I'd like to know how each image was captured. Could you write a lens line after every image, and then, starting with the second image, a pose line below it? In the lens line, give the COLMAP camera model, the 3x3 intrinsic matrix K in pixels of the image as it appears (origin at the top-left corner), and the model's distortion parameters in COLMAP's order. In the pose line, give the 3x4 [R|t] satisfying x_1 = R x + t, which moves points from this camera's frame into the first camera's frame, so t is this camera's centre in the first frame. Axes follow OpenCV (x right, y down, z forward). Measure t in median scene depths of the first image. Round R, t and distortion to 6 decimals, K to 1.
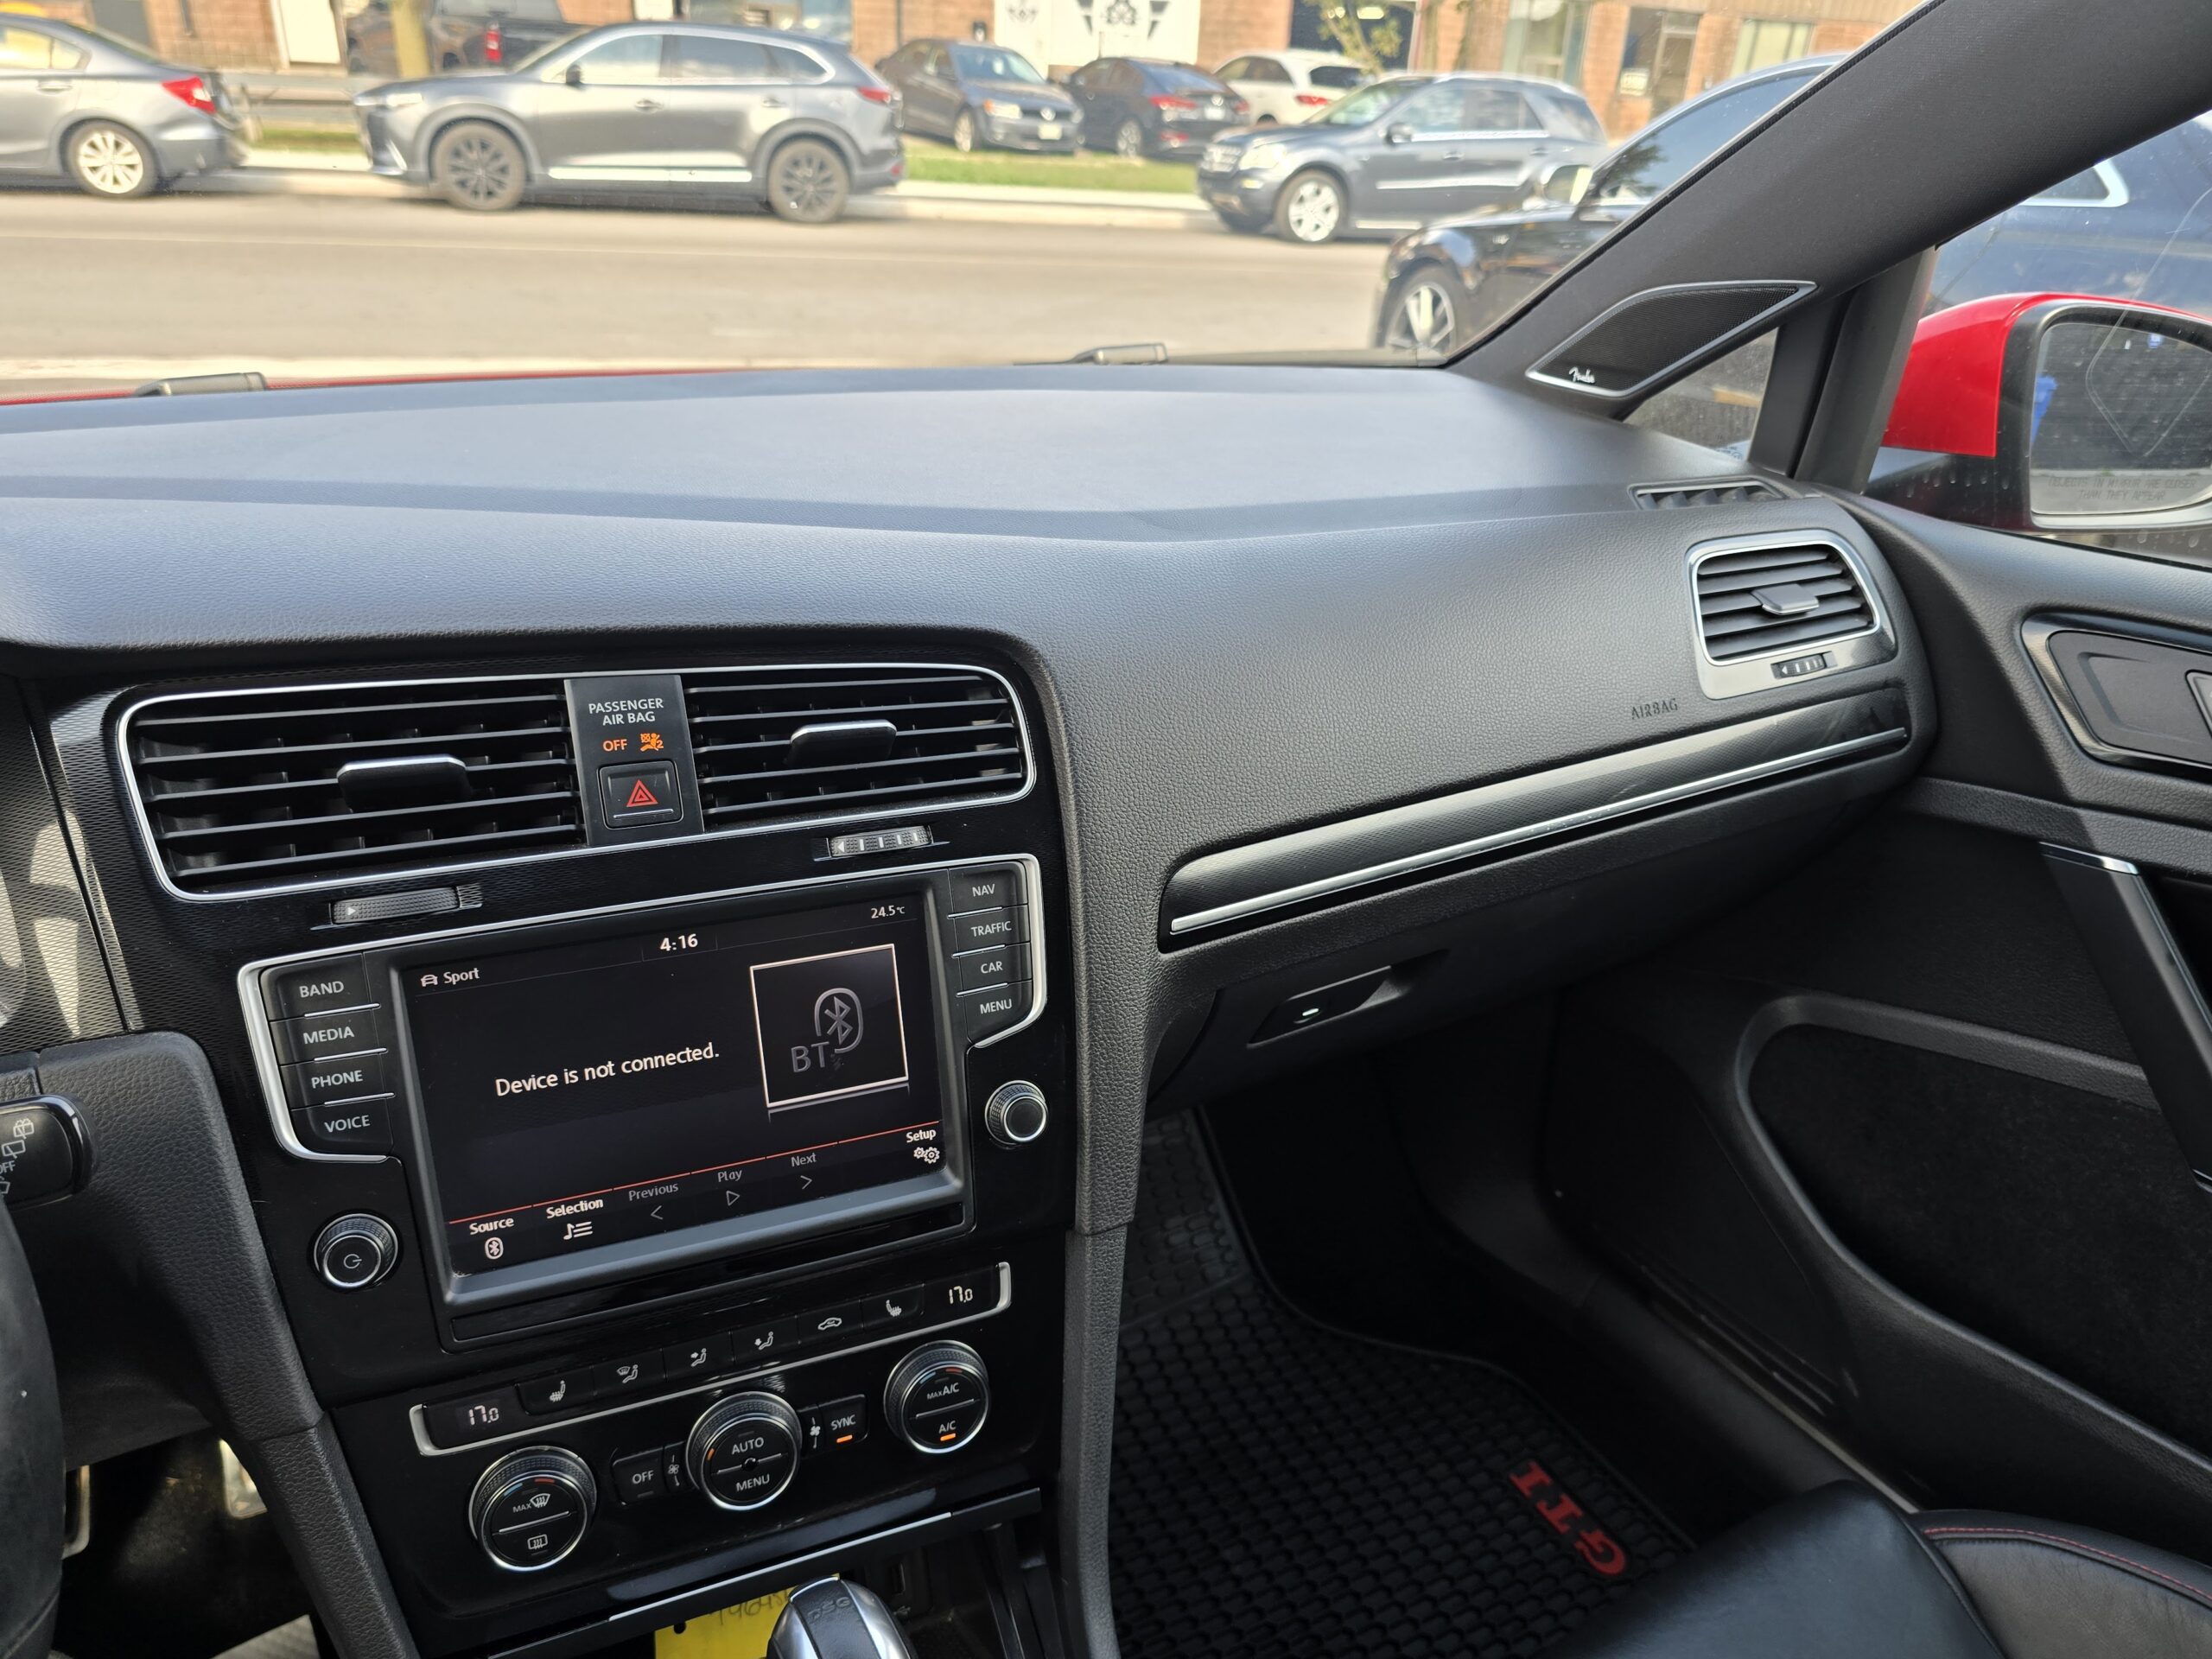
lens RADIAL K [[1472.1, 0, 1106.0], [0, 1472.1, 829.5], [0, 0, 1]] dist [0.010551, -0.003594]
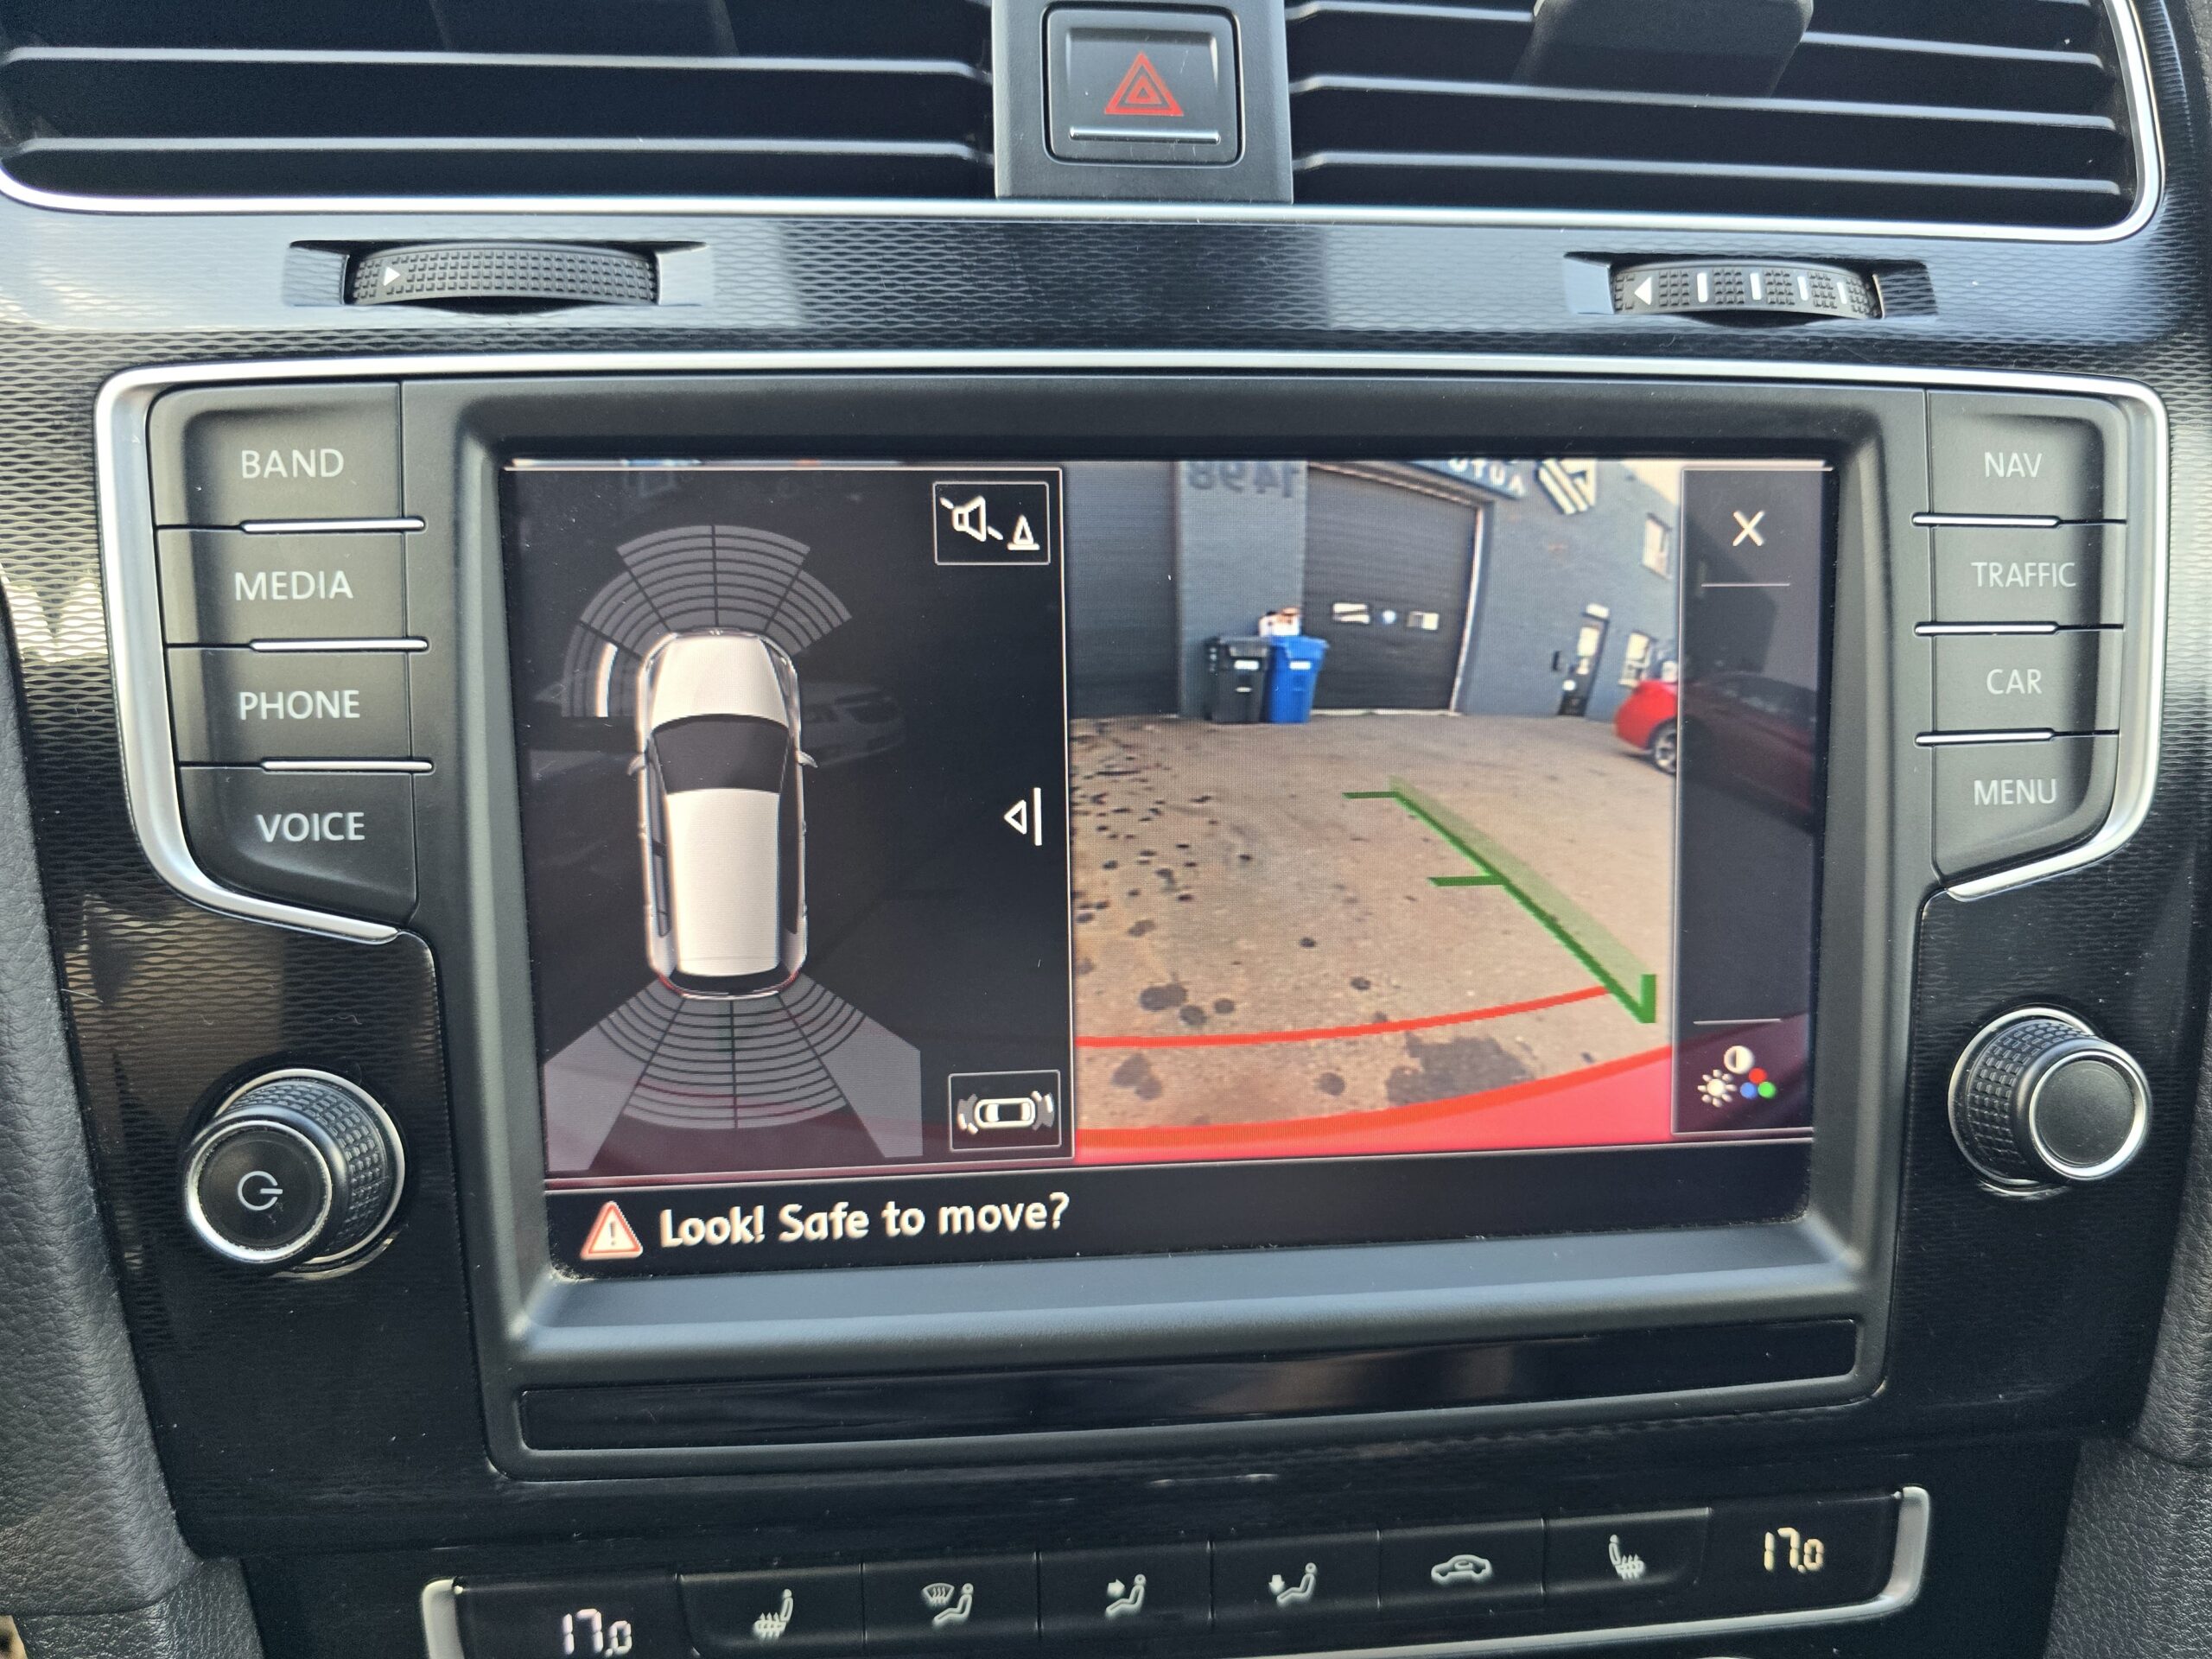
lens RADIAL K [[1496.2, 0, 1106.0], [0, 1496.2, 829.5], [0, 0, 1]] dist [0.002871, -0.014545]
pose [[0.954491, 0.104456, -0.279350, -0.200811], [-0.107058, 0.994235, 0.005971, 0.164152], [0.278363, 0.024207, 0.960171, 0.644521]]
